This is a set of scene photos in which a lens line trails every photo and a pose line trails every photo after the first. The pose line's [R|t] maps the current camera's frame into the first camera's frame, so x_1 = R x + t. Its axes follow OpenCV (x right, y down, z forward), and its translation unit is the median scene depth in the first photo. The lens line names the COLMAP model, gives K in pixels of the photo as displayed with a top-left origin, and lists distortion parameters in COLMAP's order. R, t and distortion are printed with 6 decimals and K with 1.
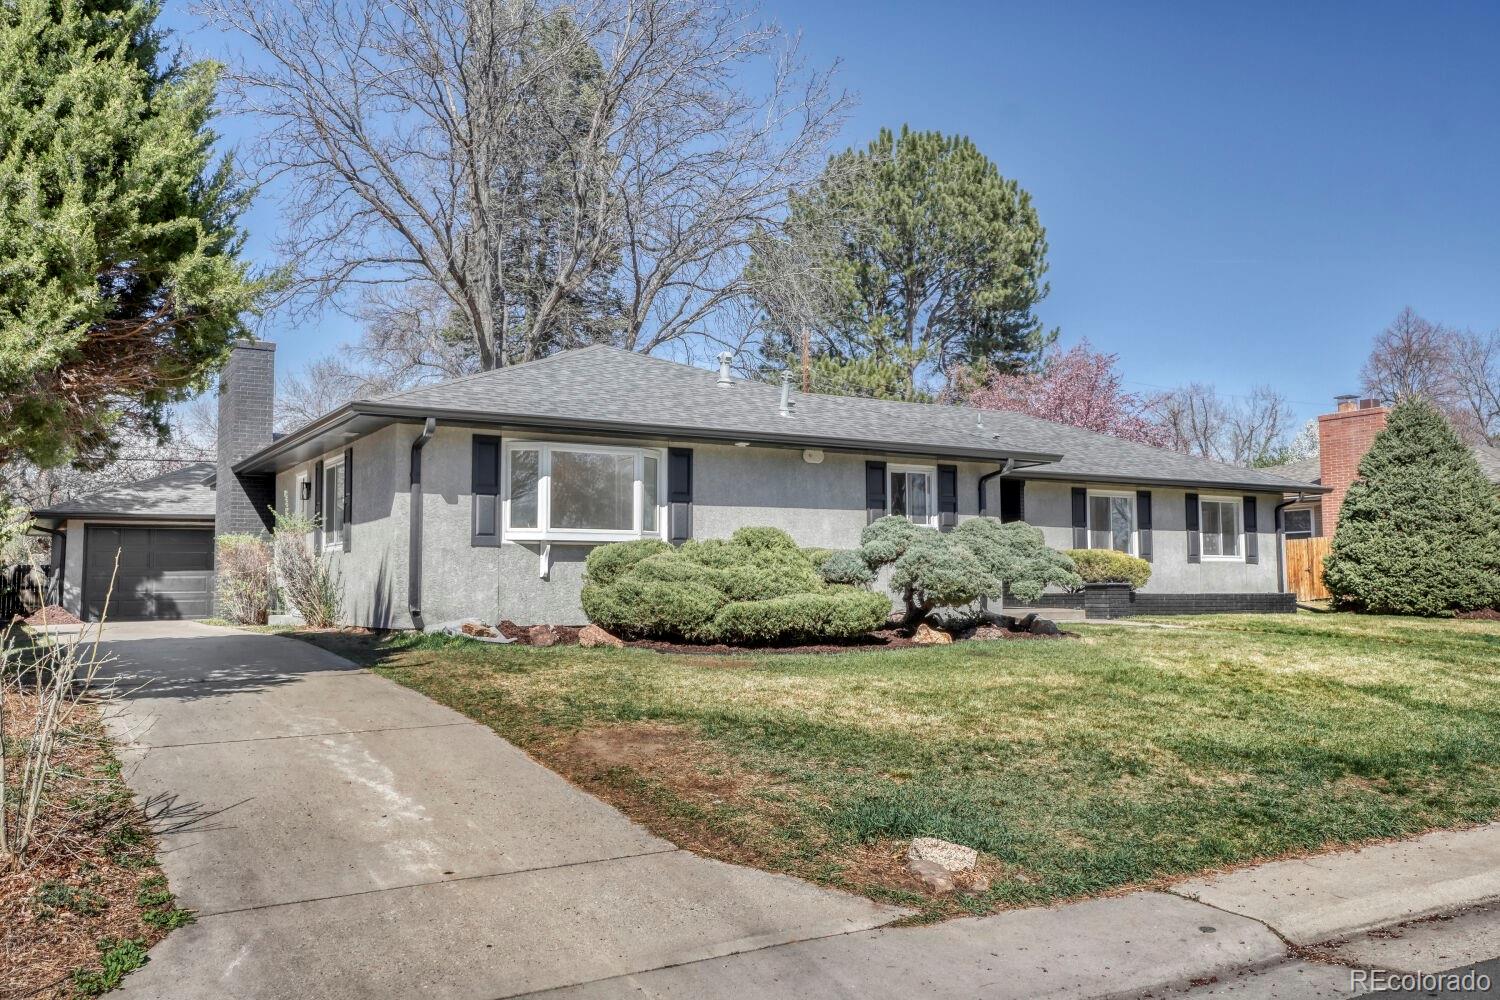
lens RADIAL K [[1140.9, 0, 752.7], [0, 1140.9, 486.1], [0, 0, 1]] dist [0.004062, -0.000144]
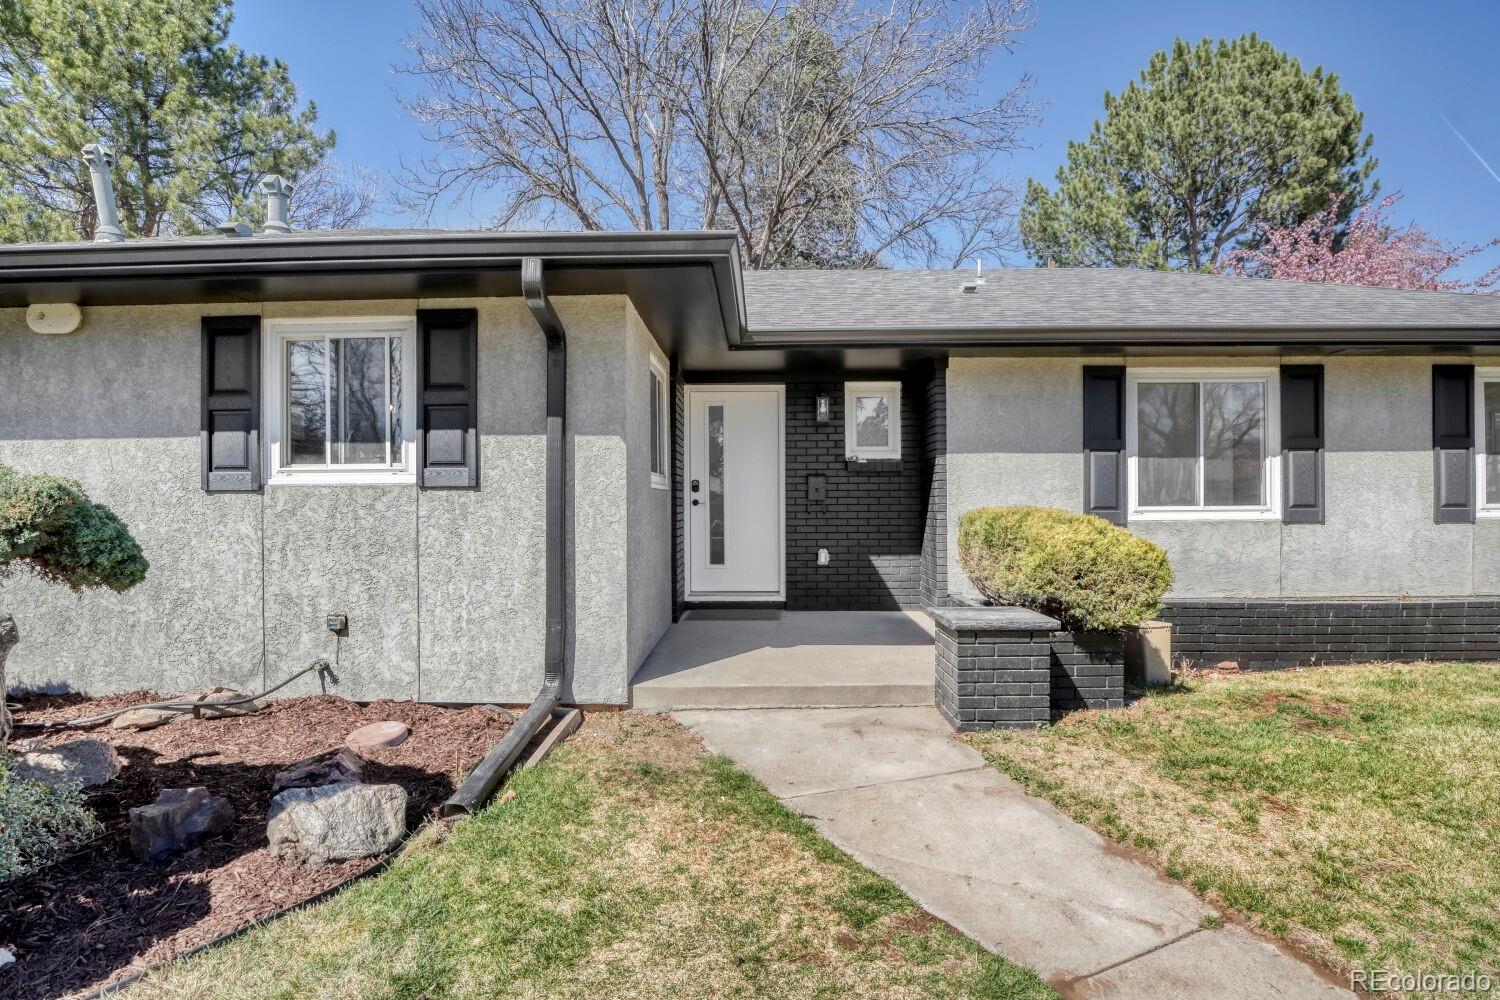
lens RADIAL K [[742.1, 0, 724.0], [0, 742.1, 499.6], [0, 0, 1]] dist [-0.044148, 0.009675]
pose [[0.857290, -0.005984, -0.514799, 0.312647], [0.048664, 0.996397, 0.069457, 0.027944], [0.512529, -0.084597, 0.854493, 0.676129]]
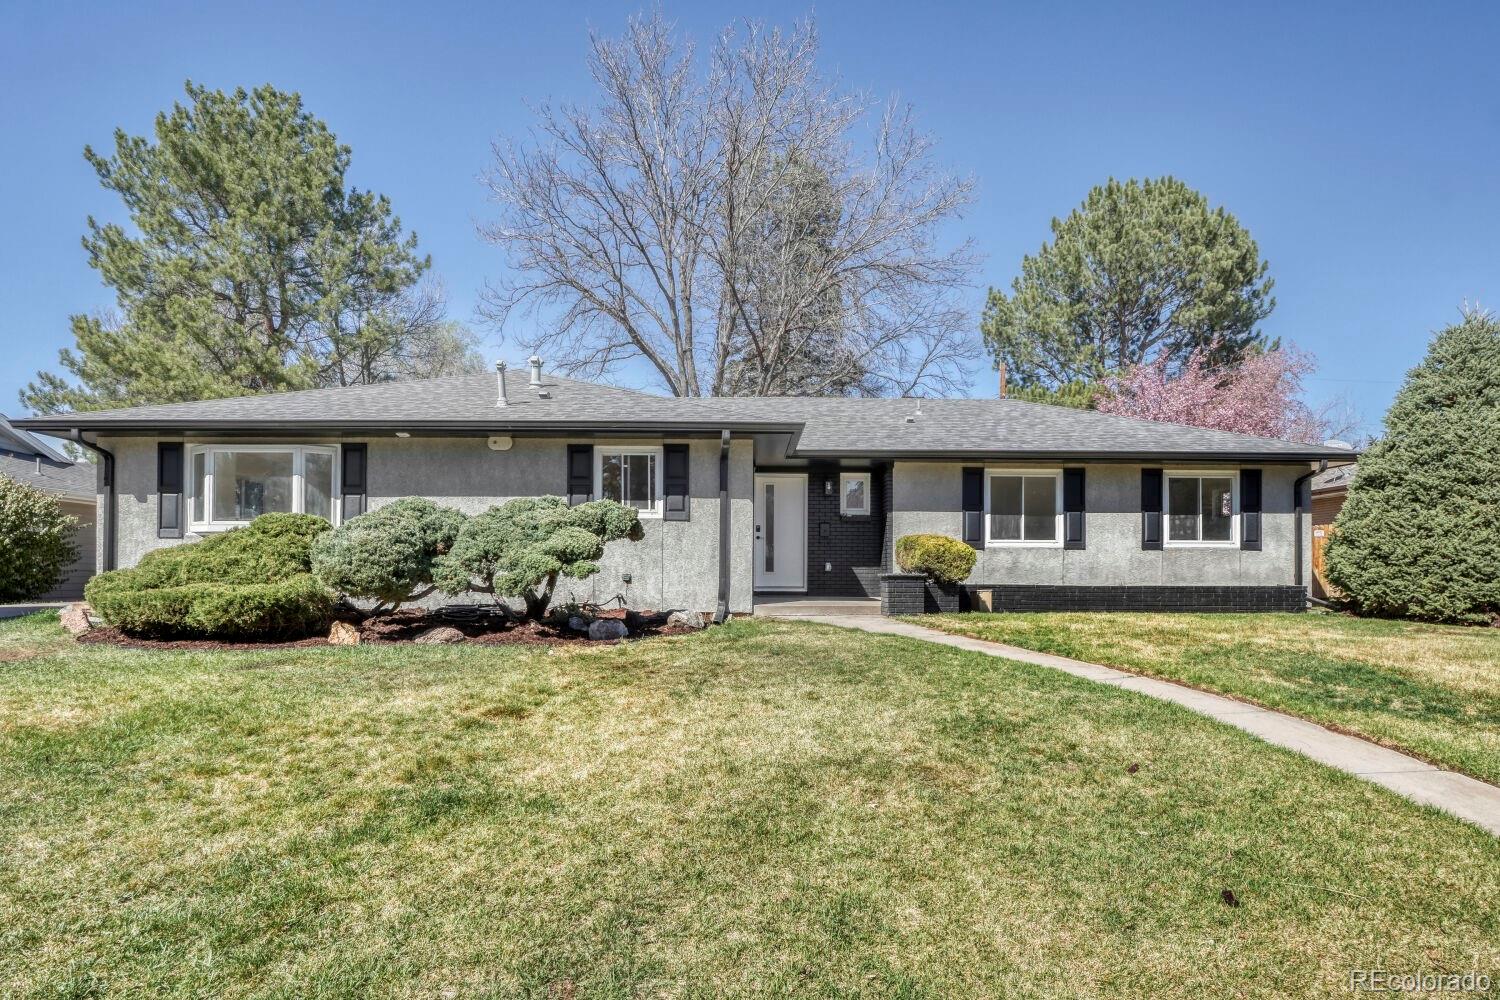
lens RADIAL K [[742.1, 0, 738.6], [0, 742.1, 559.3], [0, 0, 1]] dist [-0.044148, 0.009675]
pose [[0.879186, -0.003746, -0.476464, 0.408660], [0.036066, 0.997624, 0.058707, 0.033656], [0.475112, -0.068798, 0.877232, 0.402604]]
